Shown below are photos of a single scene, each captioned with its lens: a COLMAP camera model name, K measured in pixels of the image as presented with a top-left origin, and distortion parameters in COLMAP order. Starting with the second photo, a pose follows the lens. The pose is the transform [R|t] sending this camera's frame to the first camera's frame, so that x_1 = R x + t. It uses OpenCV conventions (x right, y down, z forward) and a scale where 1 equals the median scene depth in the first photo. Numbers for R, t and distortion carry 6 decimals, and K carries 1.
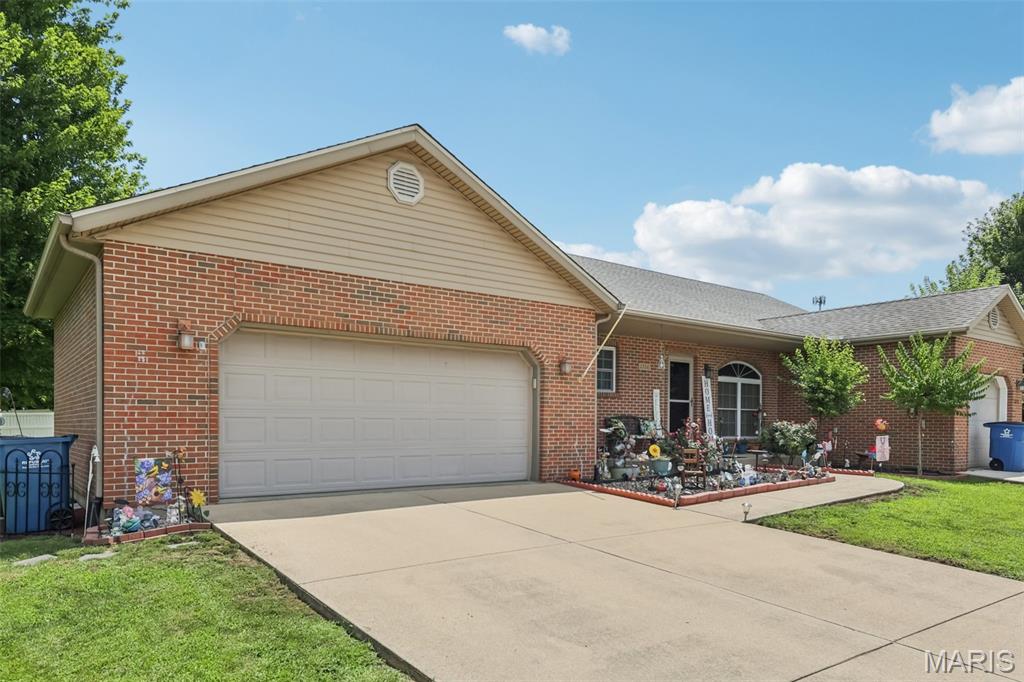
lens RADIAL K [[692.1, 0, 495.1], [0, 692.1, 414.7], [0, 0, 1]] dist [0.010056, -0.002753]
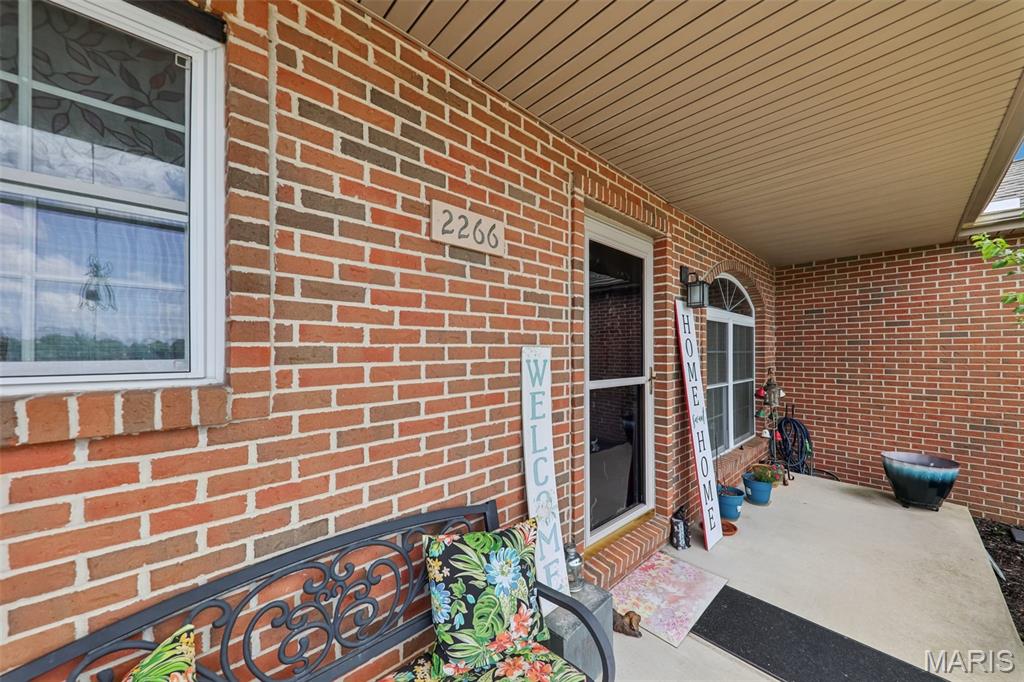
lens RADIAL K [[361.1, 0, 515.4], [0, 361.1, 353.1], [0, 0, 1]] dist [0.003561, -0.000038]
pose [[0.992607, -0.024832, 0.118808, 0.338032], [0.024624, 0.999692, 0.003220, -0.055546], [-0.118851, -0.000270, 0.992912, 1.408720]]
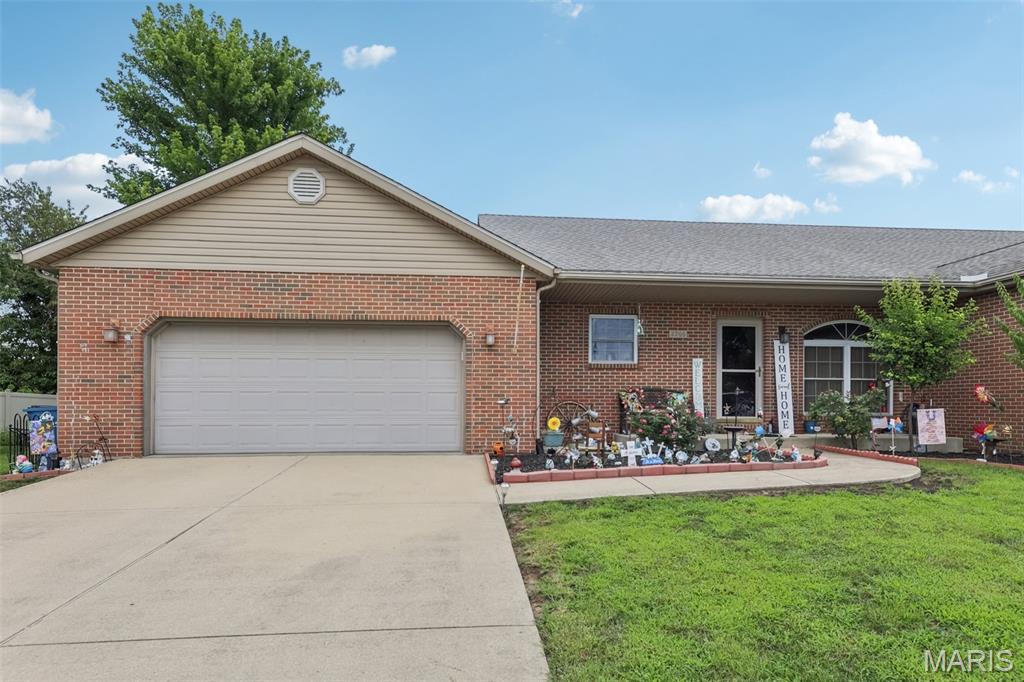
lens RADIAL K [[602.2, 0, 506.1], [0, 602.2, 391.5], [0, 0, 1]] dist [0.013634, 0.001523]
pose [[0.854744, -0.015497, -0.518818, 0.675685], [0.010087, 0.999861, -0.013247, 0.022066], [0.518951, 0.006090, 0.854782, 0.328642]]
